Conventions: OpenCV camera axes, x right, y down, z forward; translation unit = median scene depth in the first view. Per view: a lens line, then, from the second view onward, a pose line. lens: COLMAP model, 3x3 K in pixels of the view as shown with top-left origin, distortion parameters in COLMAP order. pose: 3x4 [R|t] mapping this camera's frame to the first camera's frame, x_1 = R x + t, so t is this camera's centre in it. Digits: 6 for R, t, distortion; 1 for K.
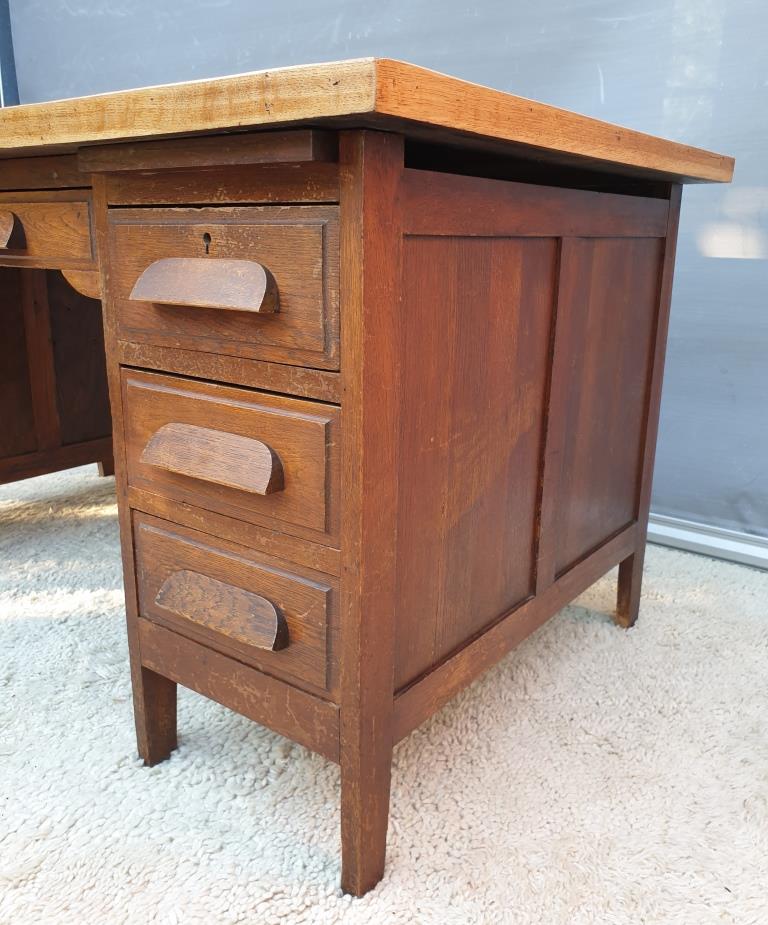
lens RADIAL K [[785.3, 0, 395.0], [0, 785.3, 459.5], [0, 0, 1]] dist [-0.011633, 0.034747]
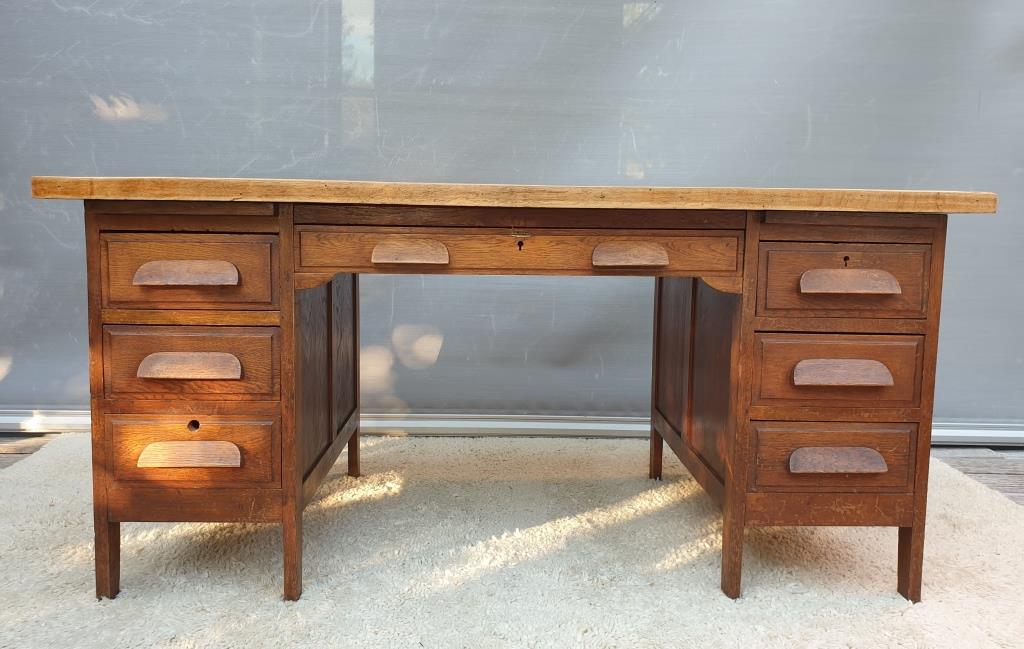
lens RADIAL K [[816.3, 0, 509.9], [0, 816.3, 303.8], [0, 0, 1]] dist [0.006378, -0.001675]
pose [[0.794061, -0.062710, 0.604594, -1.884750], [0.160420, 0.981019, -0.108938, -0.075125], [-0.586287, 0.183492, 0.789049, -0.080530]]
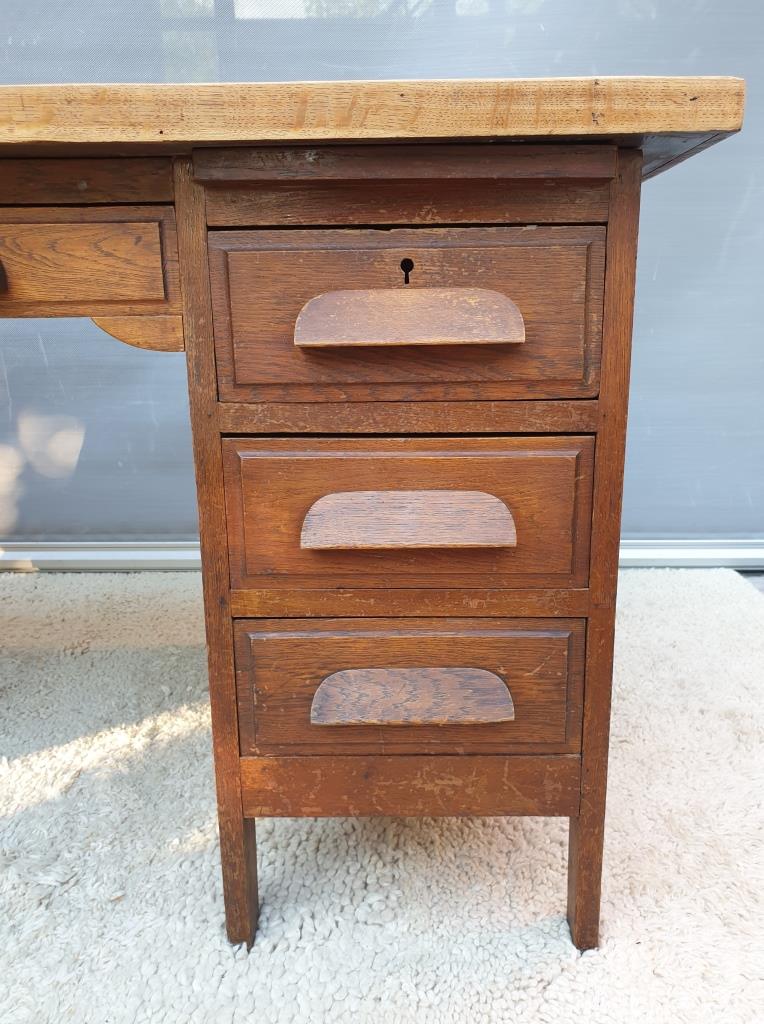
lens RADIAL K [[806.1, 0, 405.5], [0, 806.1, 500.6], [0, 0, 1]] dist [0.005814, 0.016370]
pose [[0.815729, -0.162235, 0.555218, -0.680004], [0.180024, 0.983397, 0.022858, -0.043868], [-0.549708, 0.081307, 0.831391, 0.255829]]
